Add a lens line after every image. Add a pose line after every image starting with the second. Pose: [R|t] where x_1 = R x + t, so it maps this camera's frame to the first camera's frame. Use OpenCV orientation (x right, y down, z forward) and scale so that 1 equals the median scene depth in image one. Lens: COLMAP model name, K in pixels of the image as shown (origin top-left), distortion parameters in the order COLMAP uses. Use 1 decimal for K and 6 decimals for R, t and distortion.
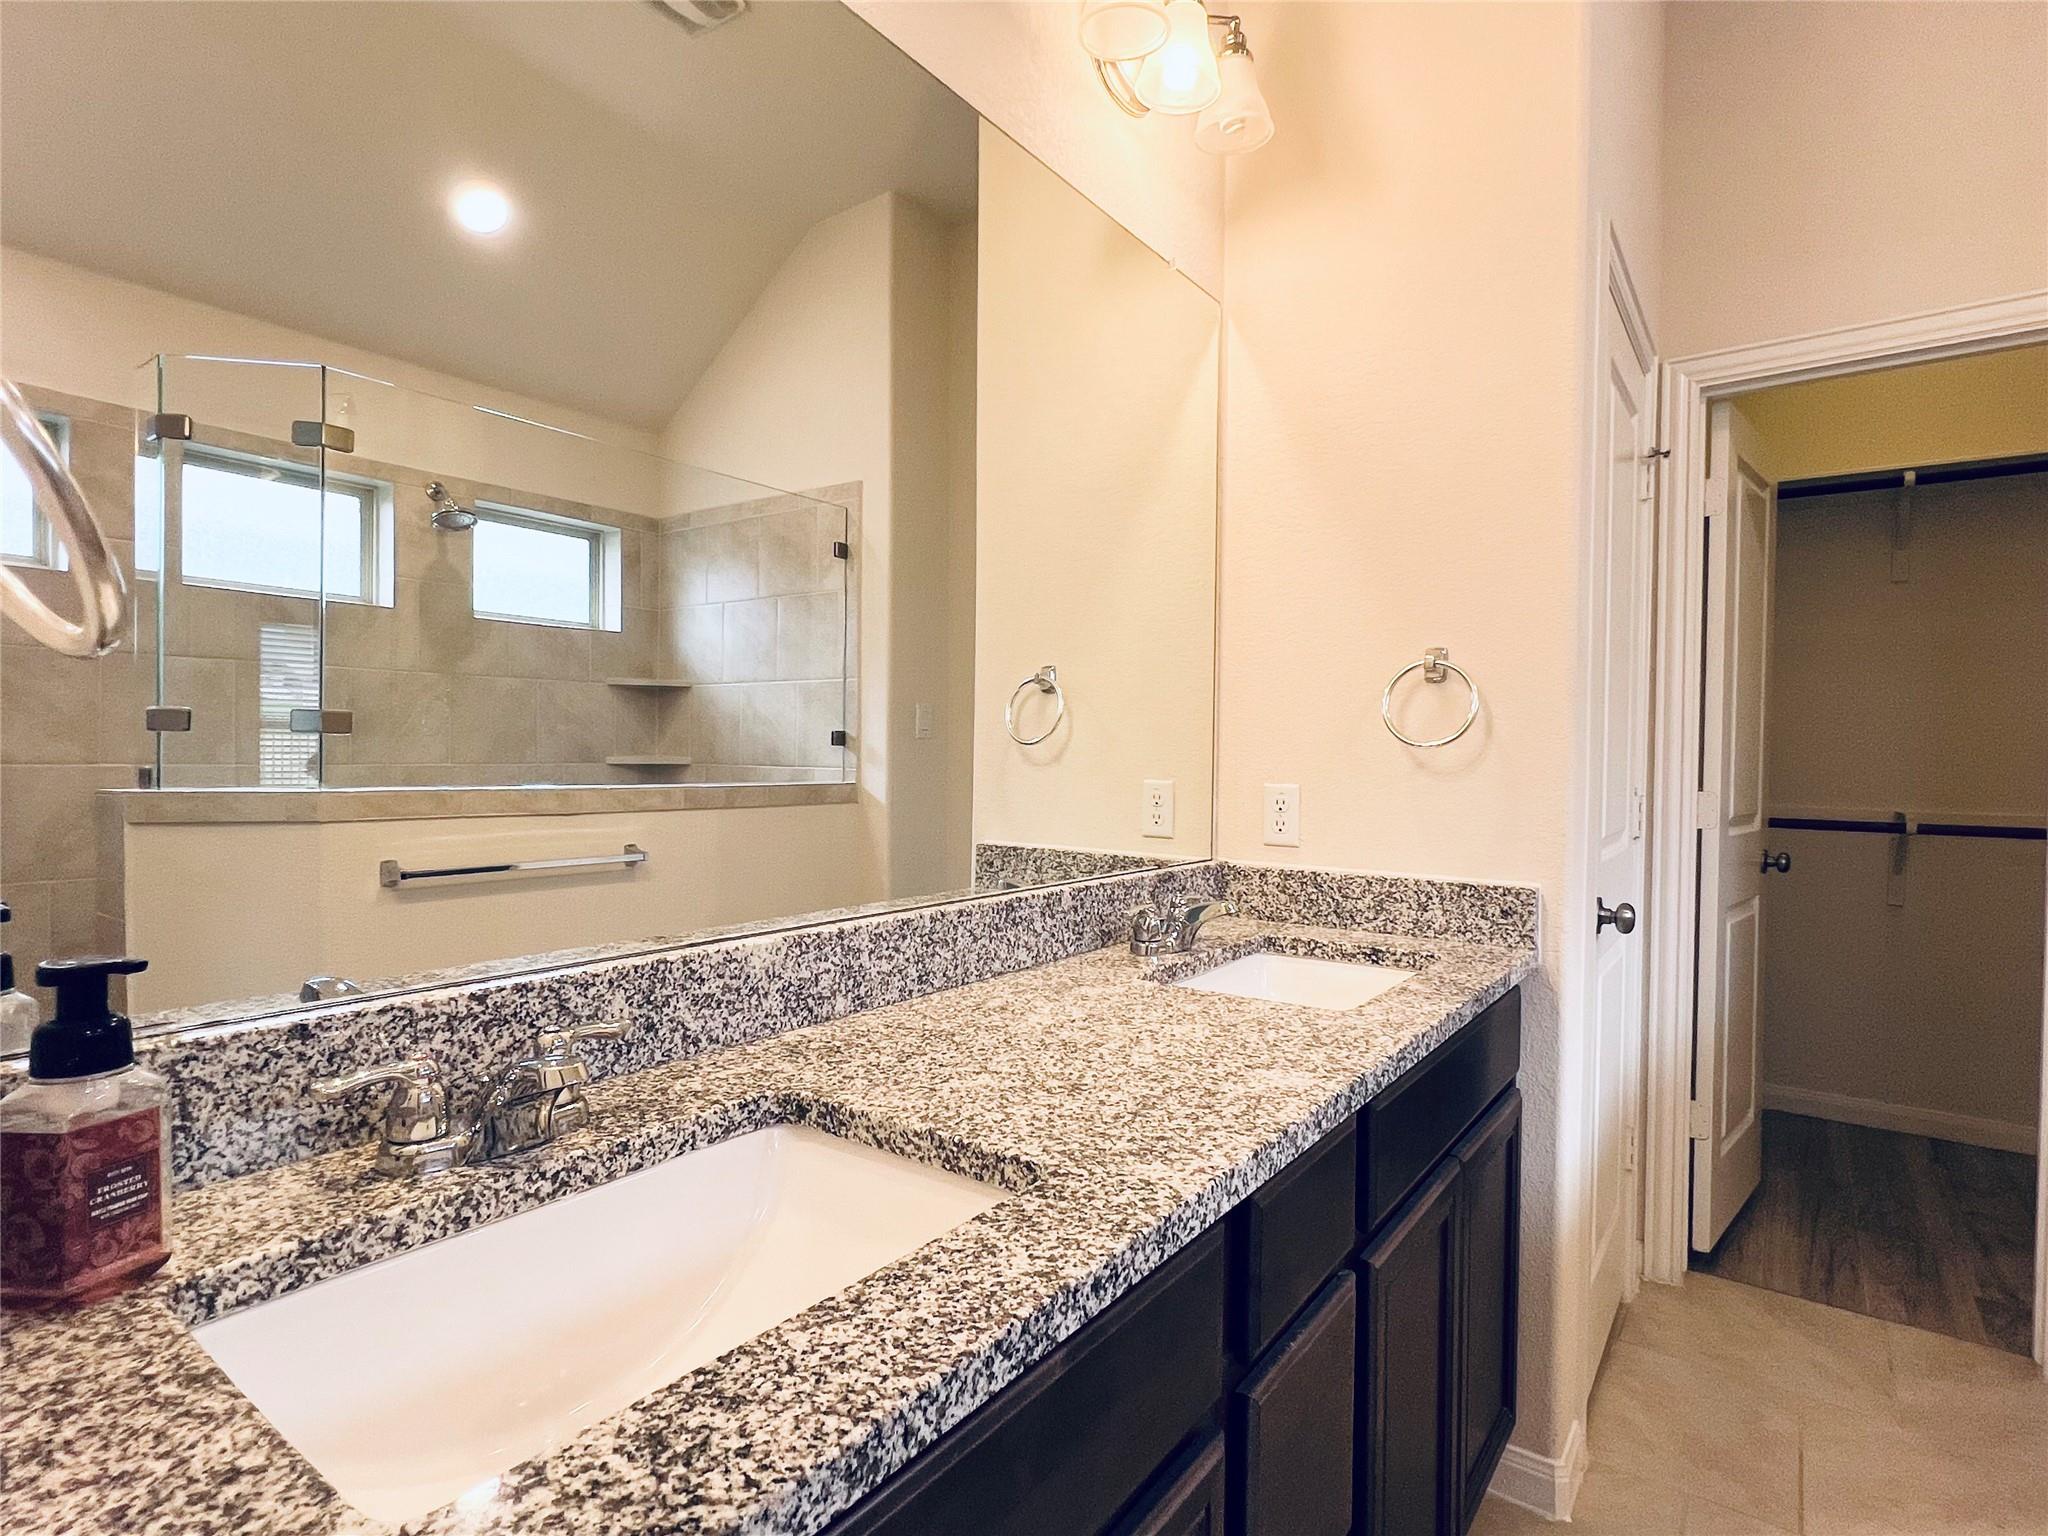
lens RADIAL K [[1050.7, 0, 1016.7], [0, 1050.7, 767.7], [0, 0, 1]] dist [-0.004372, 0.002273]
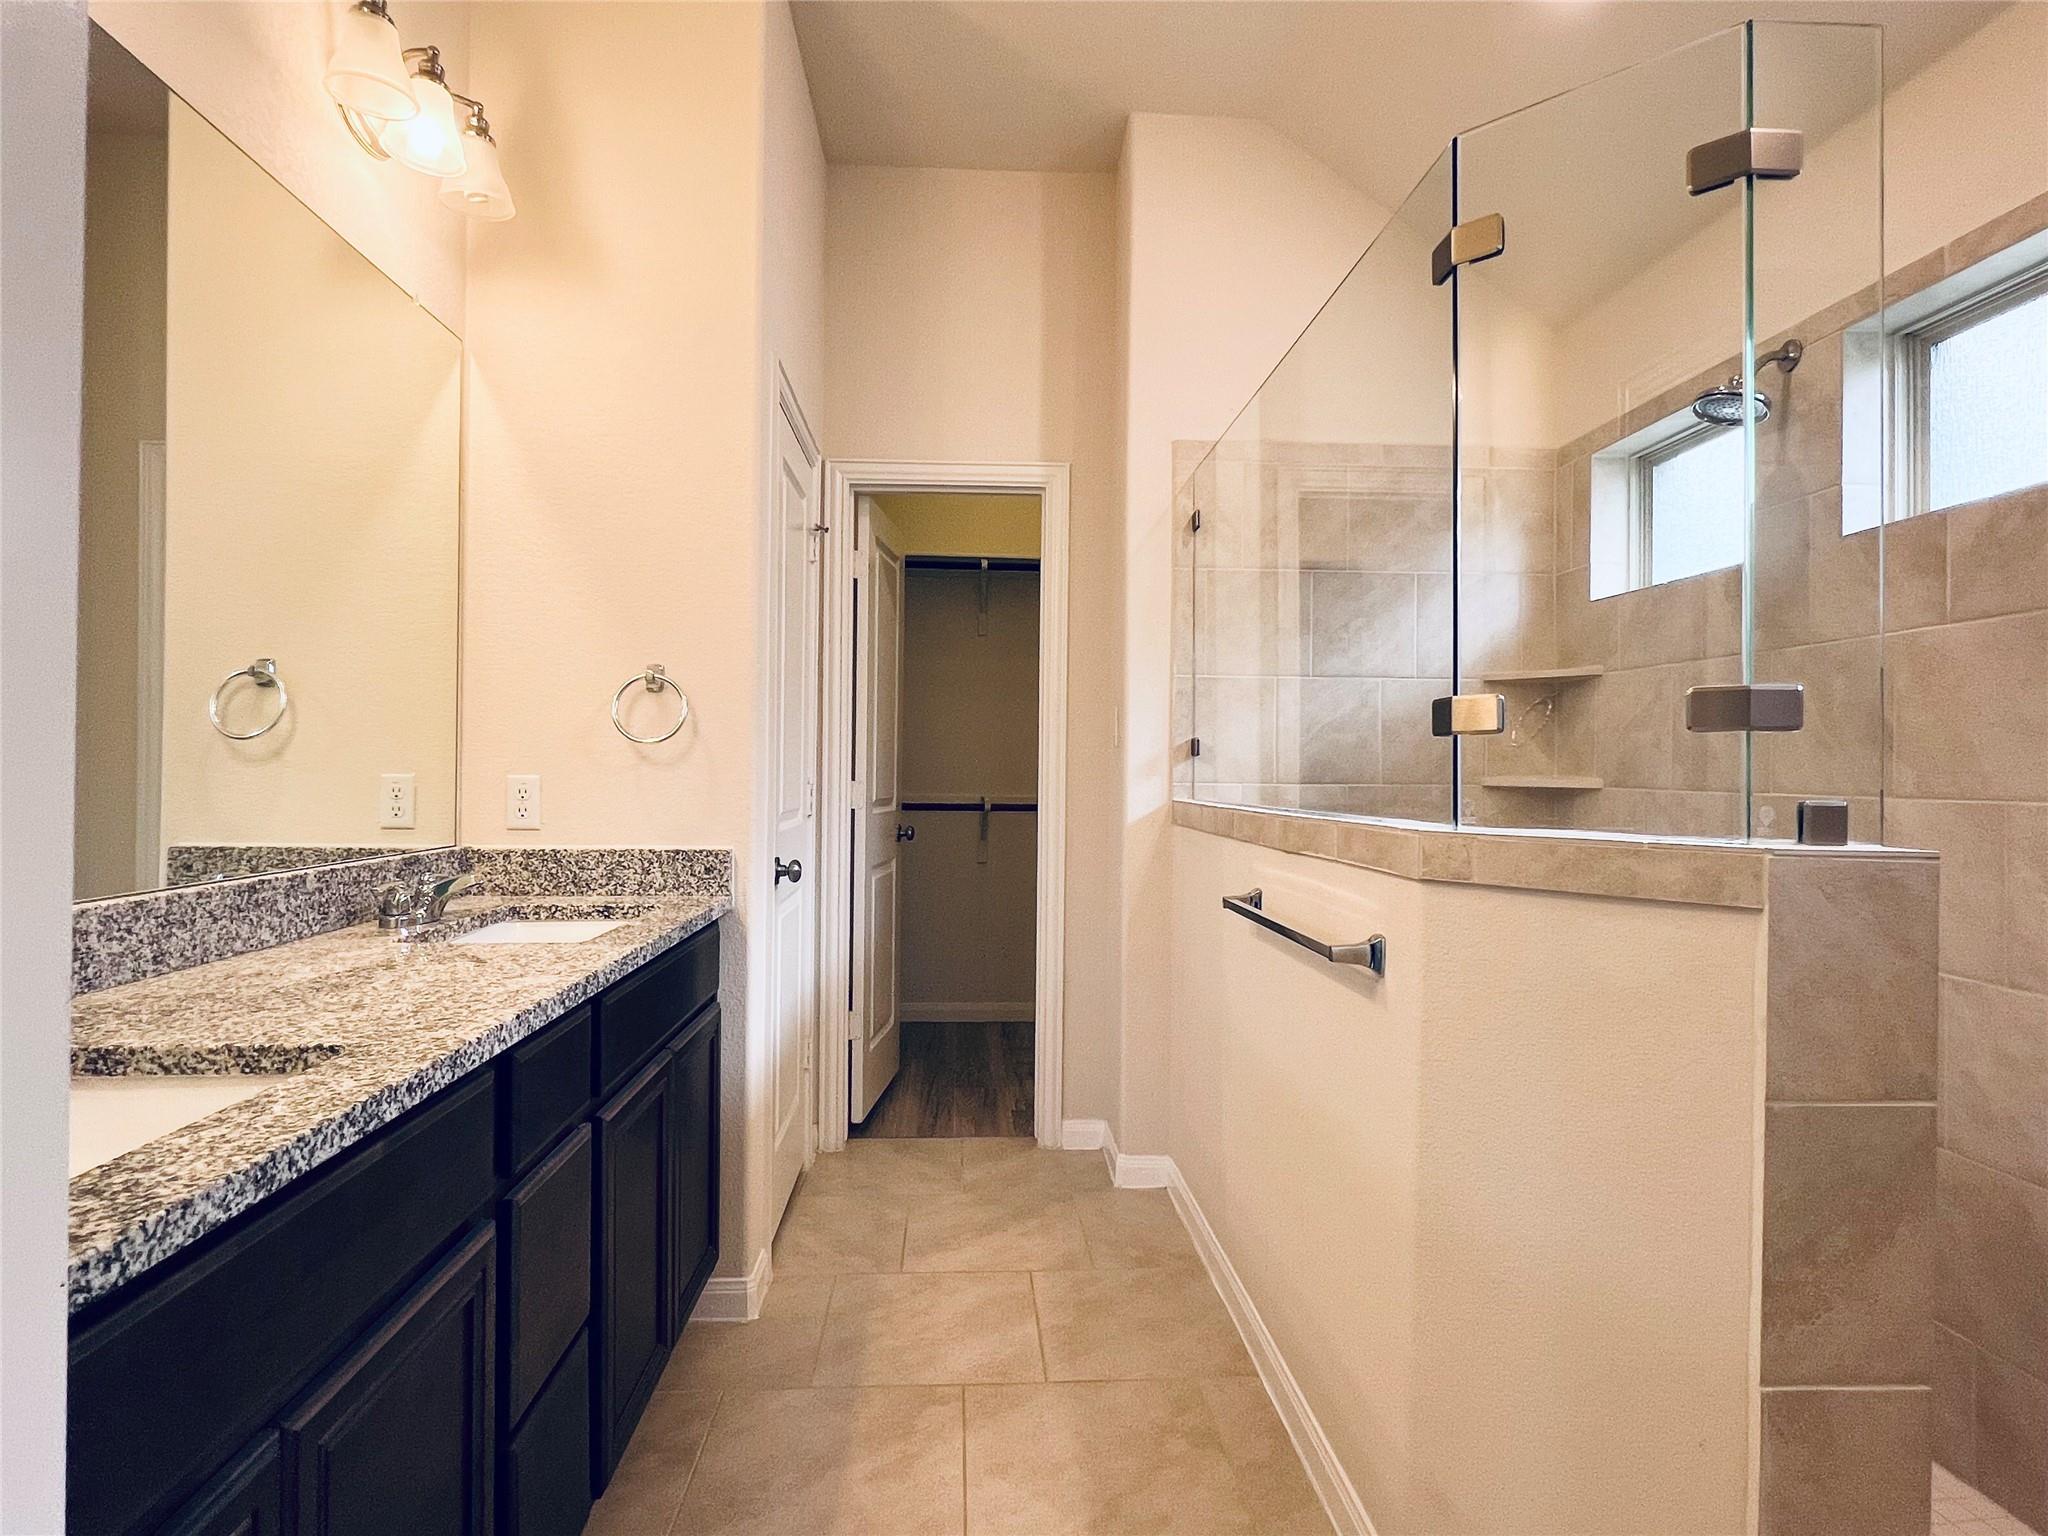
lens RADIAL K [[1050.7, 0, 1015.7], [0, 1050.7, 764.6], [0, 0, 1]] dist [-0.004372, 0.002273]
pose [[0.767747, -0.002426, 0.640748, -0.076081], [0.009746, 0.999921, -0.007892, 0.020101], [-0.640678, 0.012304, 0.767711, -0.244175]]
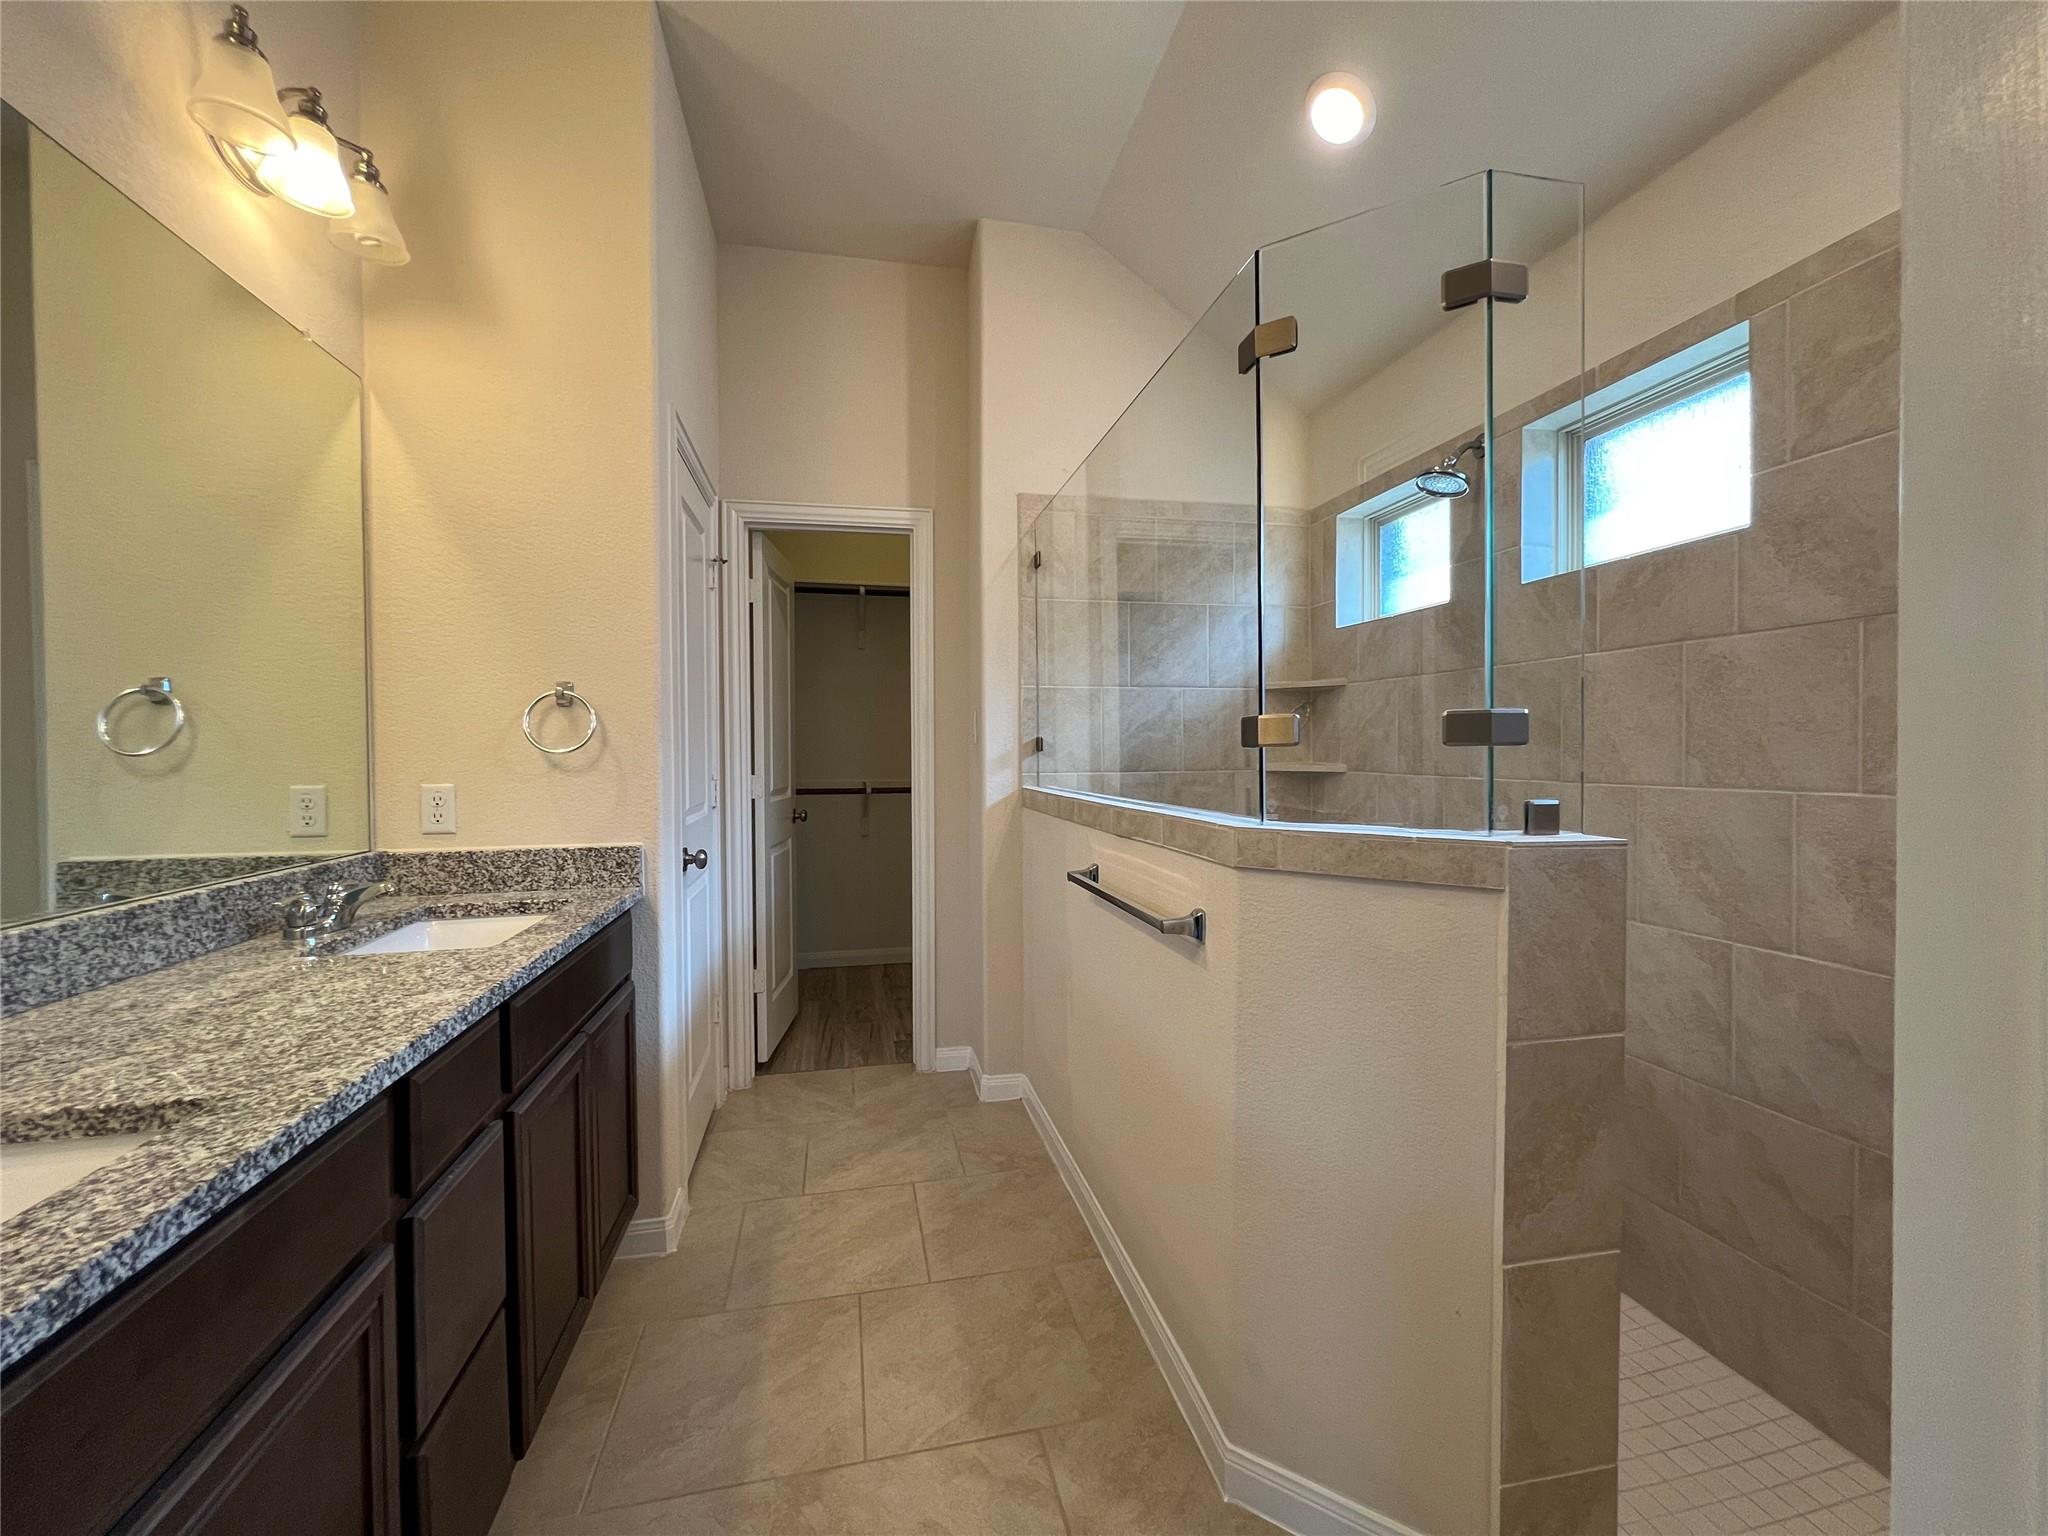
lens RADIAL K [[822.1, 0, 1019.5], [0, 822.1, 763.8], [0, 0, 1]] dist [-0.001951, 0.000693]
pose [[0.657609, -0.029795, 0.752770, -0.029483], [0.025371, 0.999527, 0.017398, -0.009042], [-0.752932, 0.007657, 0.658054, -0.178543]]
